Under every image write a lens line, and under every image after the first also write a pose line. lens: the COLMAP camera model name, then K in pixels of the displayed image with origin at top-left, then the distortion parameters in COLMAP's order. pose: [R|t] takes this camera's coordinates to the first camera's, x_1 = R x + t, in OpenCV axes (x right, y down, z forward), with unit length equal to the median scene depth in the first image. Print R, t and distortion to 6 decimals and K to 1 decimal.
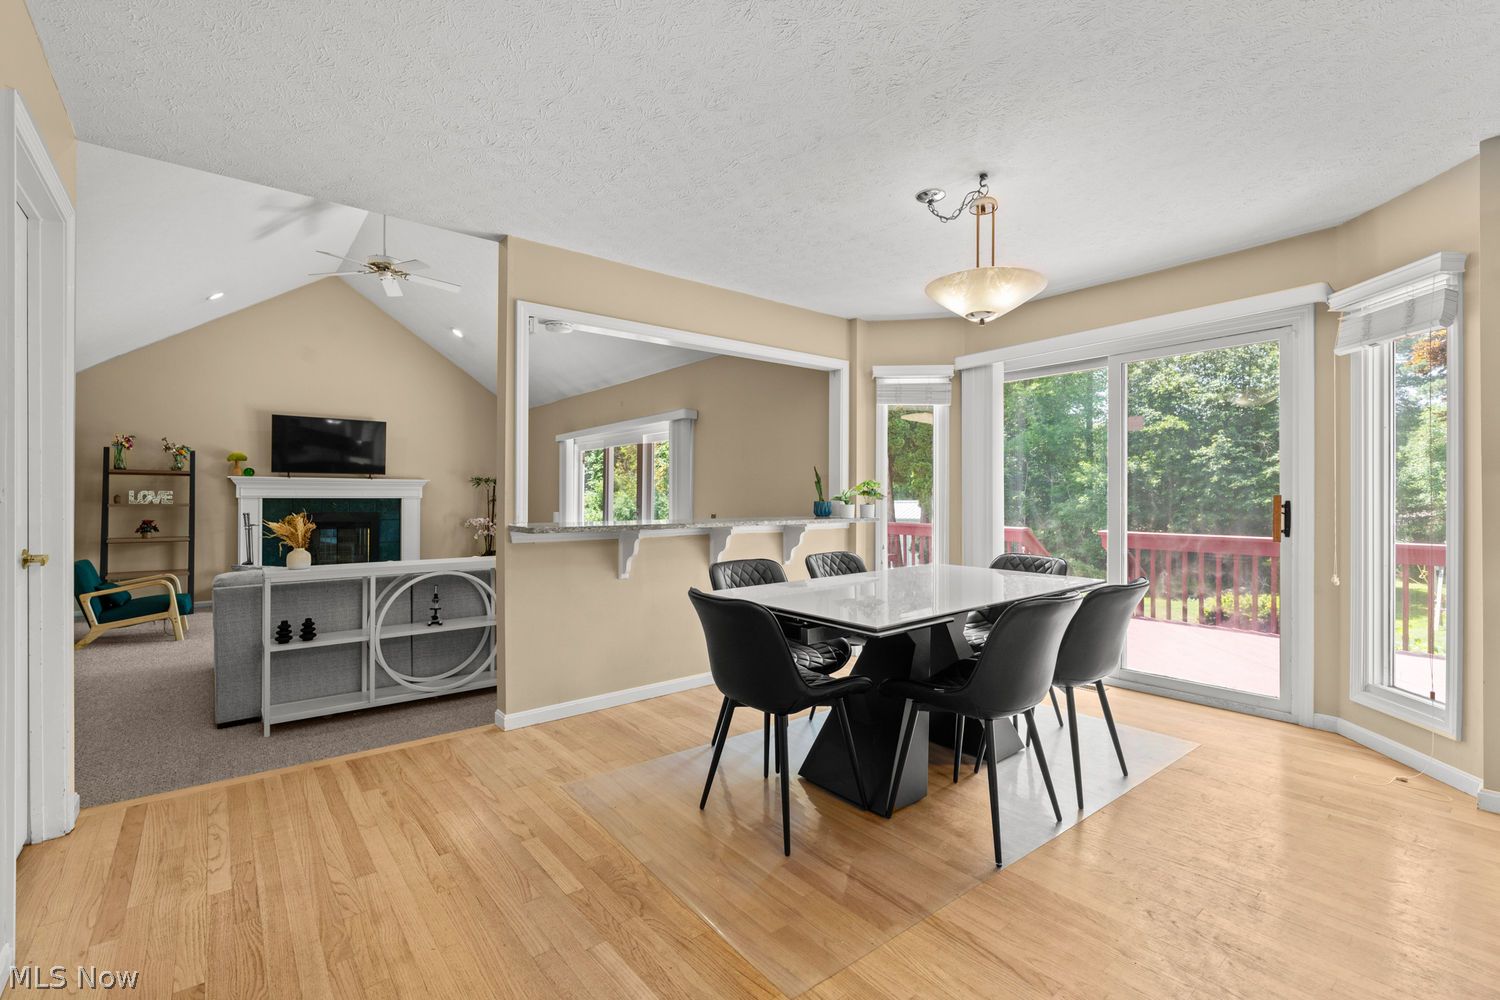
lens RADIAL K [[656.8, 0, 754.6], [0, 656.8, 493.7], [0, 0, 1]] dist [0.004013, 0.000165]
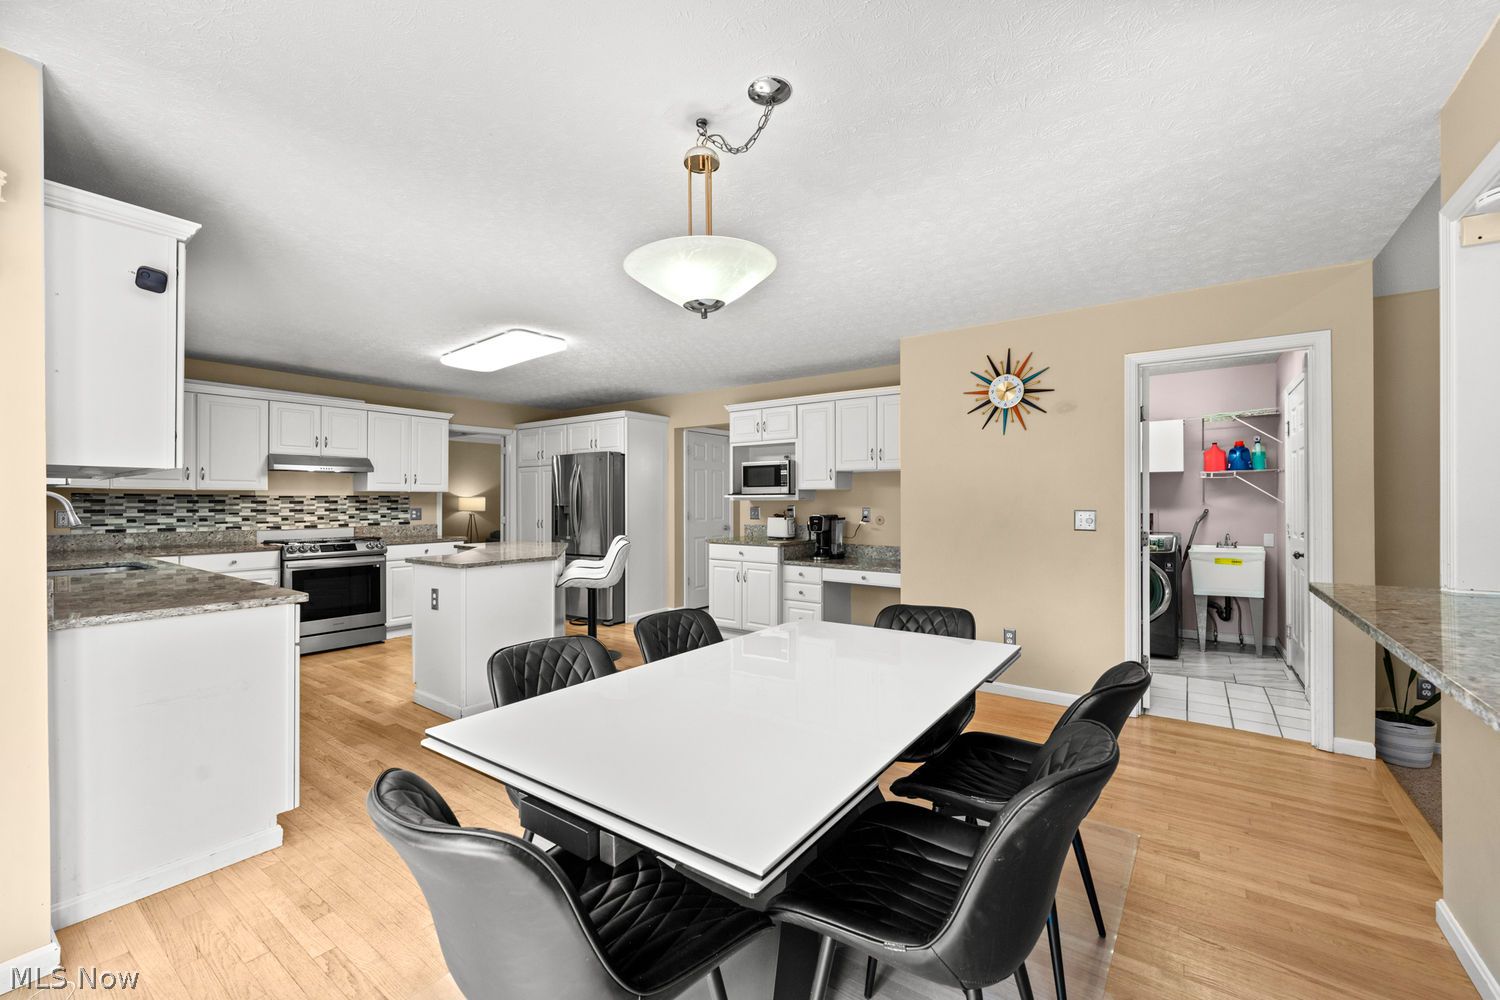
lens RADIAL K [[607.9, 0, 756.4], [0, 607.9, 499.3], [0, 0, 1]] dist [0.000571, -0.000230]
pose [[-0.964529, 0.002677, -0.263962, 0.148646], [0.004842, 0.999960, -0.007552, -0.008622], [0.263931, -0.008562, -0.964504, 0.565269]]
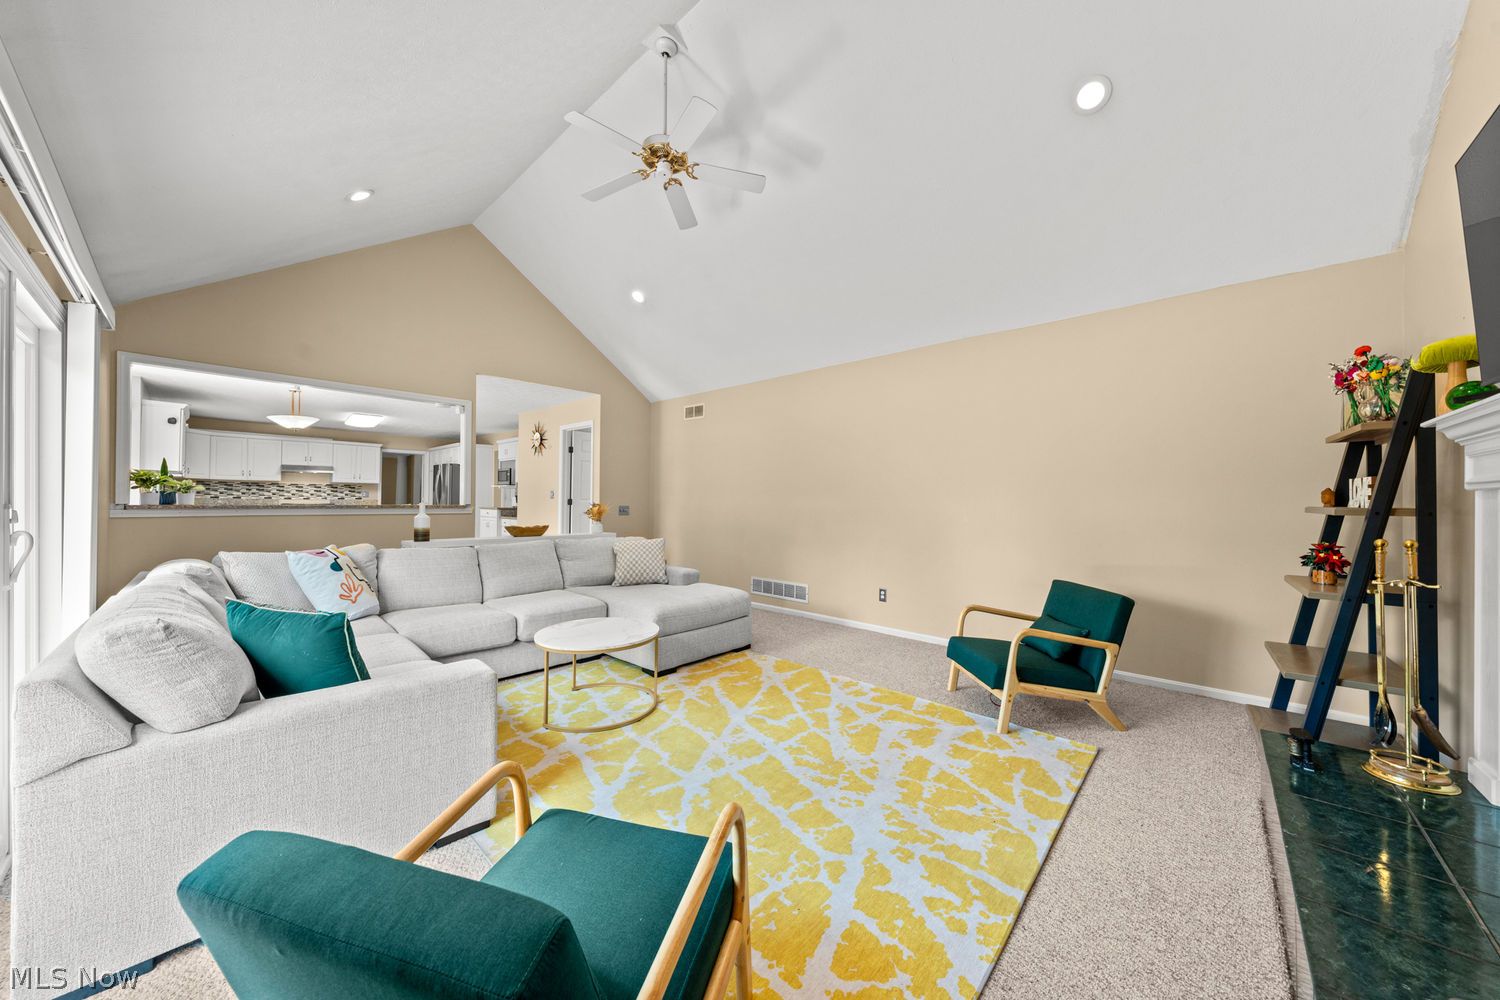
lens RADIAL K [[510.1, 0, 756.5], [0, 510.1, 498.7], [0, 0, 1]] dist [-0.005134, -0.000182]
pose [[-0.987095, -0.010579, -0.159787, -0.436931], [-0.009625, 0.999931, -0.006744, 0.013535], [0.159847, -0.005119, -0.987128, 1.165597]]
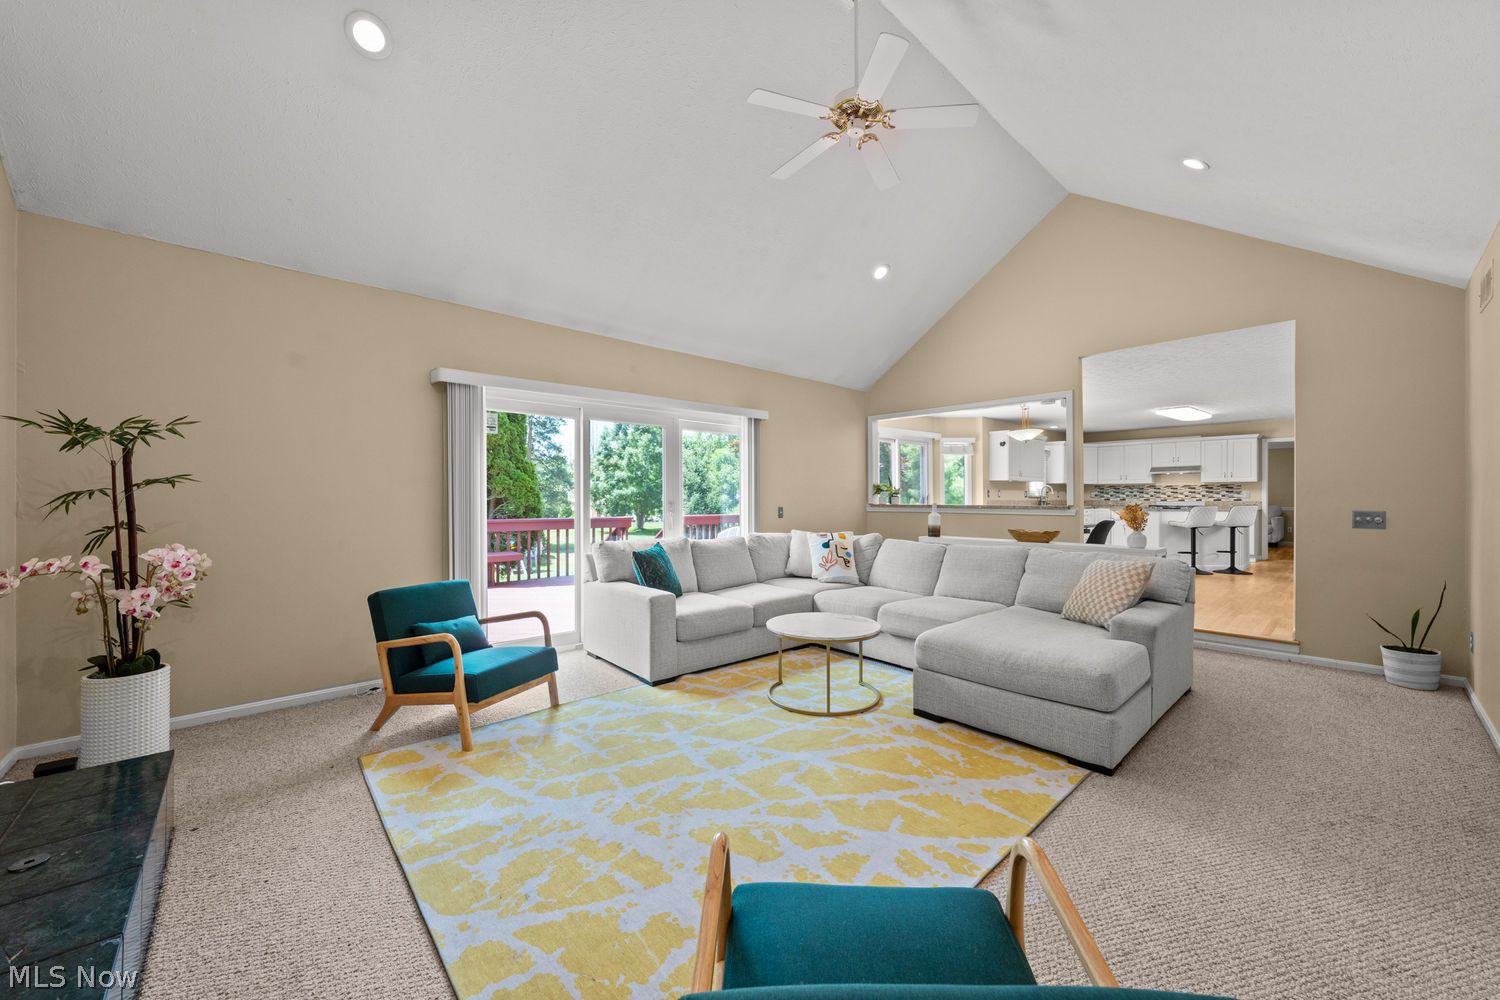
lens RADIAL K [[560.4, 0, 755.2], [0, 560.4, 497.5], [0, 0, 1]] dist [0.001203, 0.000136]
pose [[-0.063648, -0.000642, 0.997972, -0.819005], [-0.003137, 0.999995, 0.000443, 0.011342], [-0.997967, -0.003103, -0.063650, 0.852996]]
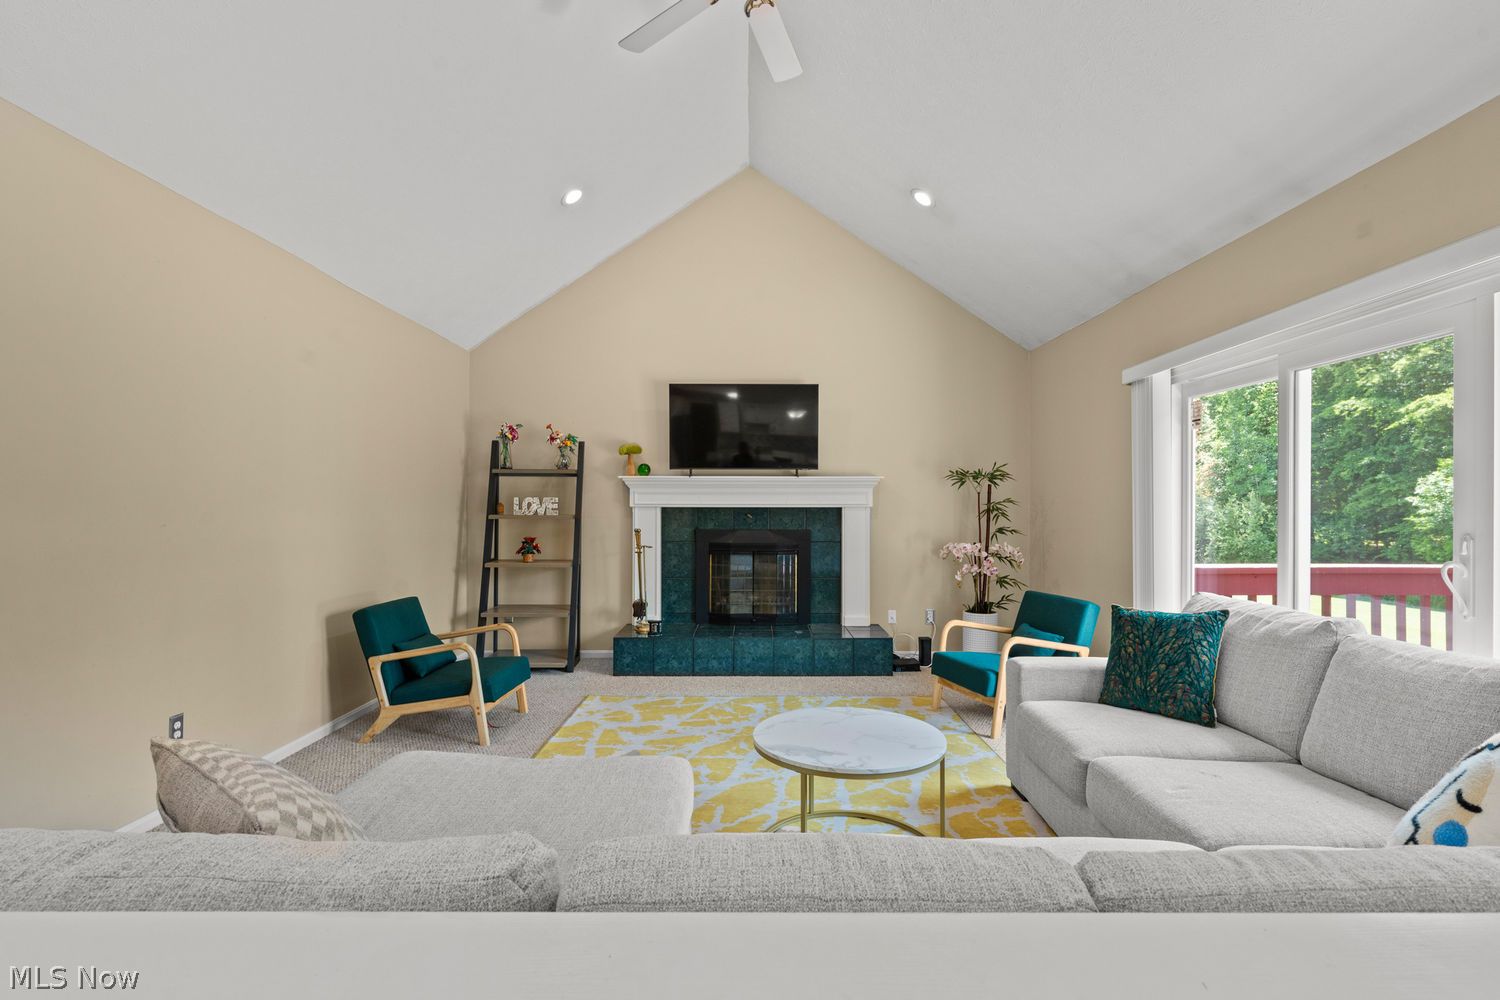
lens RADIAL K [[732.2, 0, 745.8], [0, 732.2, 499.5], [0, 0, 1]] dist [0.001481, -0.000912]
pose [[0.774097, -0.006797, -0.633031, -0.201820], [0.004585, 0.999976, -0.005130, 0.003165], [0.633051, 0.001069, 0.774110, 0.481336]]
